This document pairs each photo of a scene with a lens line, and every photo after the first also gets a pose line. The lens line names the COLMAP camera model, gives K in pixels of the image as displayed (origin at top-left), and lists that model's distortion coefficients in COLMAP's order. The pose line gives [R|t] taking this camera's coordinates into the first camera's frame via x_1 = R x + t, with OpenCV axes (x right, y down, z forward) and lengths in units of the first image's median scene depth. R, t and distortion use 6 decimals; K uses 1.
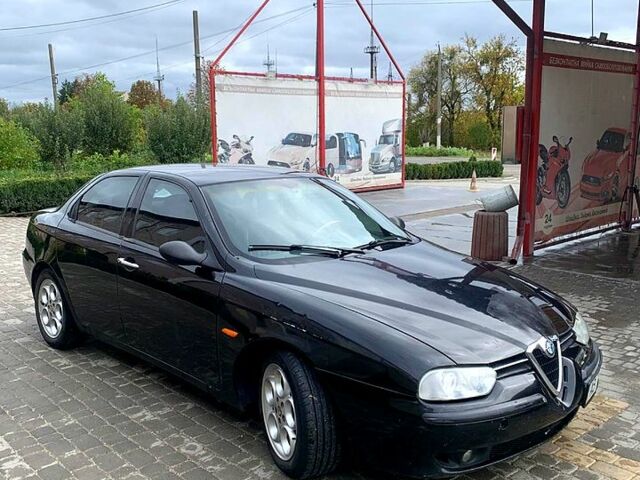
lens RADIAL K [[674.5, 0, 320.0], [0, 674.5, 240.0], [0, 0, 1]] dist [-0.007656, 0.013628]
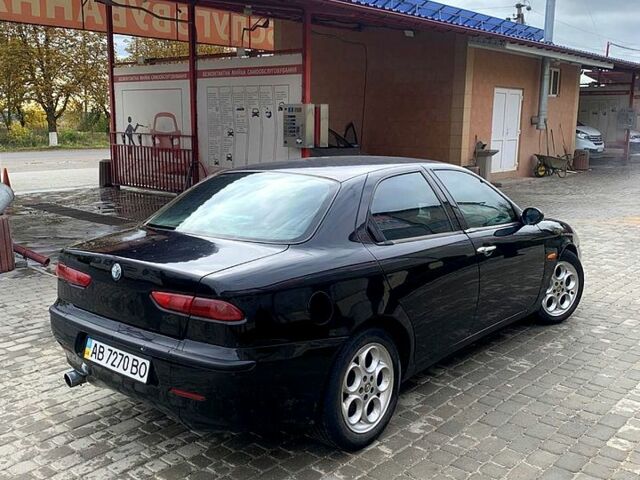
lens RADIAL K [[674.5, 0, 320.0], [0, 674.5, 240.0], [0, 0, 1]] dist [-0.007656, 0.013628]
pose [[-0.080040, -0.196565, 0.977218, -1.083737], [0.177475, 0.961889, 0.208018, -0.203037], [-0.980865, 0.190082, -0.042104, 1.103039]]
